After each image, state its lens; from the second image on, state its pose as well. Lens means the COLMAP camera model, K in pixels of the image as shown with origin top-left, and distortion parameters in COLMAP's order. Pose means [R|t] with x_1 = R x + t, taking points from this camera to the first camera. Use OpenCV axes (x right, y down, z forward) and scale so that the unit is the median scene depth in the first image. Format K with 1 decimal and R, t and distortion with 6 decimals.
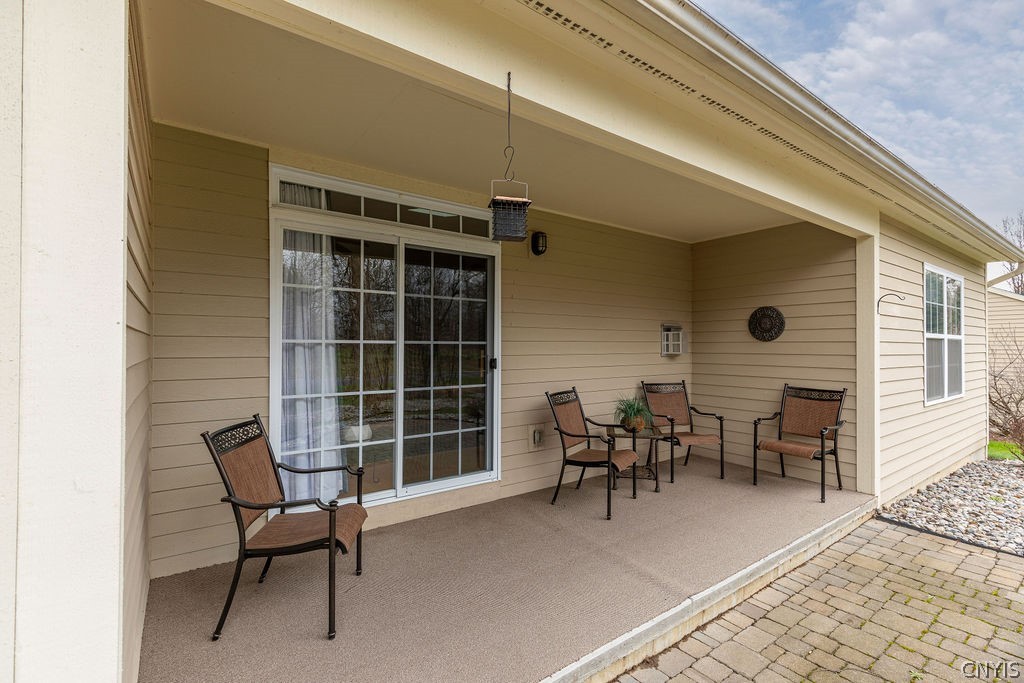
lens RADIAL K [[466.5, 0, 509.0], [0, 466.5, 344.0], [0, 0, 1]] dist [-0.000630, -0.000049]
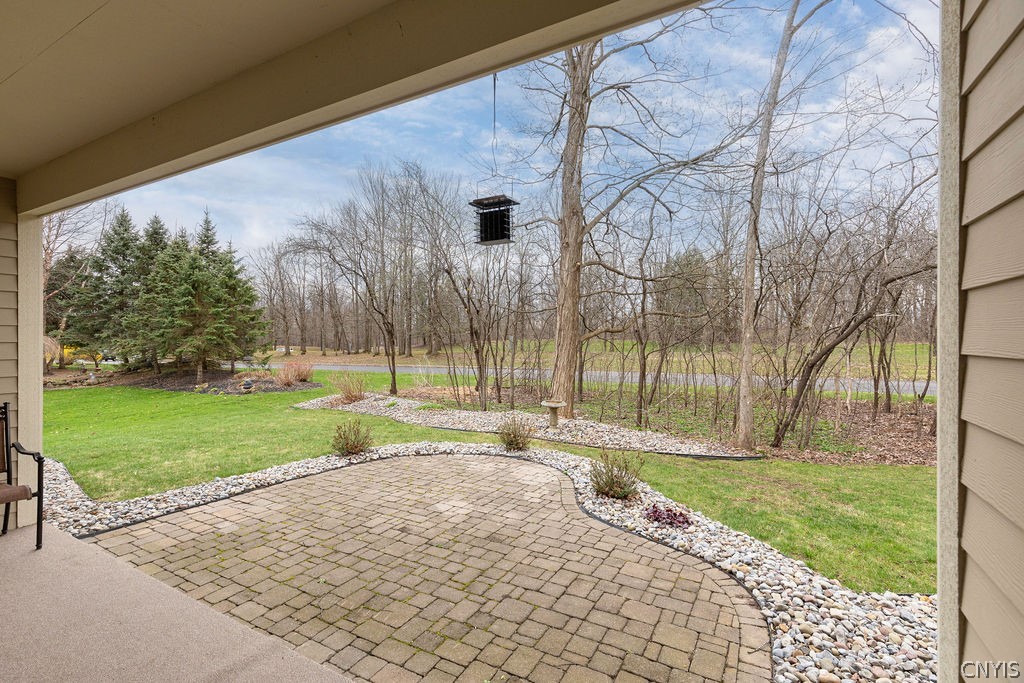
lens RADIAL K [[466.5, 0, 508.9], [0, 466.5, 338.9], [0, 0, 1]] dist [-0.000630, -0.000049]
pose [[-0.422709, -0.004104, 0.906256, -0.418743], [-0.007952, 0.999968, 0.000819, -0.023030], [-0.906230, -0.006860, -0.422729, 0.693269]]
